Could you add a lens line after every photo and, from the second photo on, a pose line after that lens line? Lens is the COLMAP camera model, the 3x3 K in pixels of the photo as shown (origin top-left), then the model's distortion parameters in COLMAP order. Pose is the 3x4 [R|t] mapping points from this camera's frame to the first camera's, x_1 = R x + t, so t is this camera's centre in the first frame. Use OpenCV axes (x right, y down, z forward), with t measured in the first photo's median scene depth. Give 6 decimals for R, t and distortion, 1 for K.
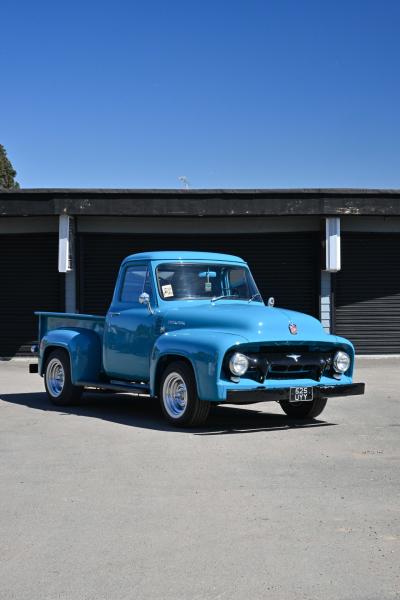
lens RADIAL K [[1575.4, 0, 199.2], [0, 1575.4, 300.5], [0, 0, 1]] dist [0.000168, -0.052940]
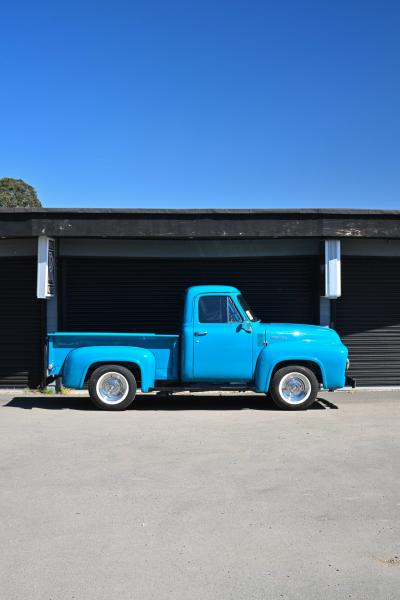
lens RADIAL K [[1151.7, 0, 200.0], [0, 1151.7, 300.7], [0, 0, 1]] dist [-0.004625, 0.032708]
pose [[0.999777, 0.001418, -0.021091, 0.021109], [-0.001814, 0.999823, -0.018744, -0.003963], [0.021061, 0.018778, 0.999602, 0.323105]]
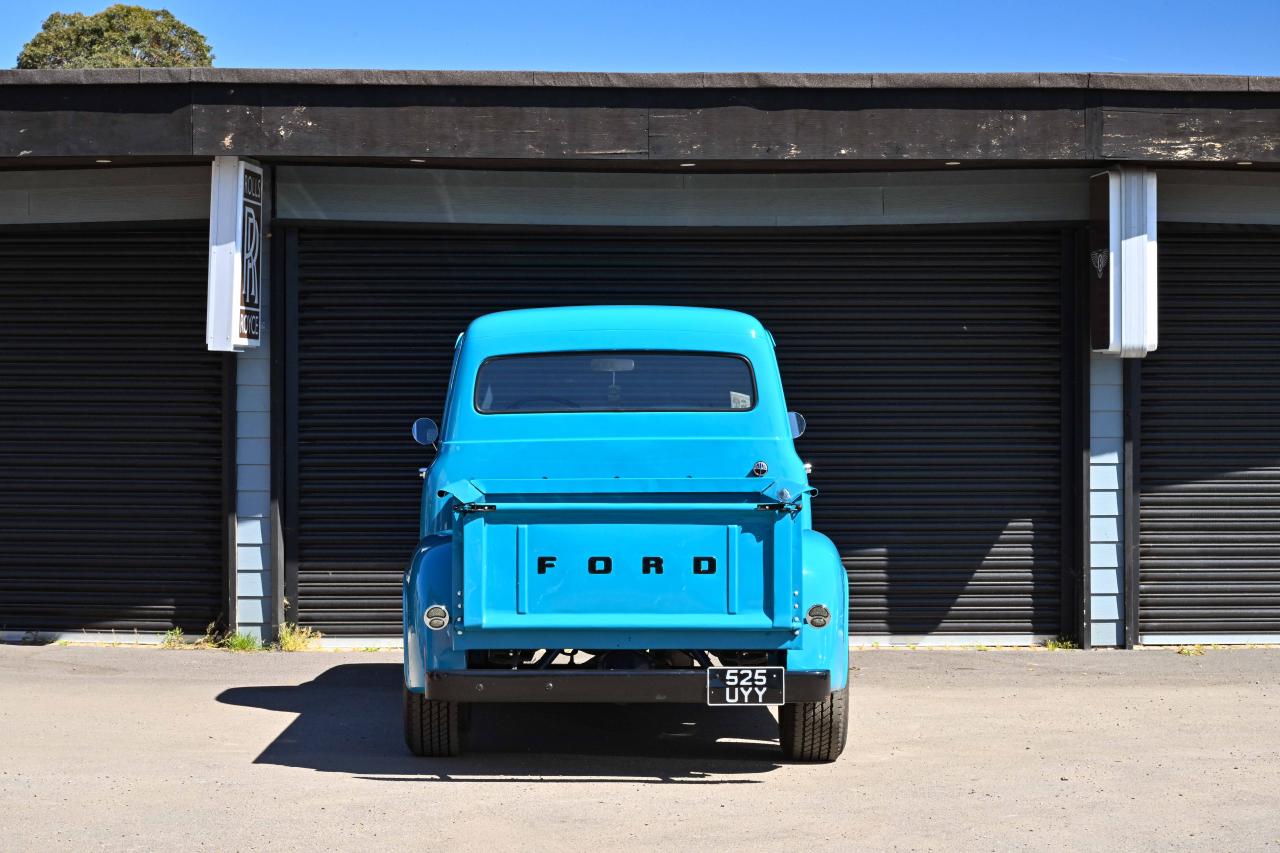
lens RADIAL K [[3360.8, 0, 584.6], [0, 3360.8, 426.0], [0, 0, 1]] dist [0.000168, -0.052940]
pose [[0.998614, 0.006927, -0.052176, 0.015299], [-0.007333, 0.999944, -0.007592, 0.000525], [0.052120, 0.007964, 0.998609, 0.369025]]
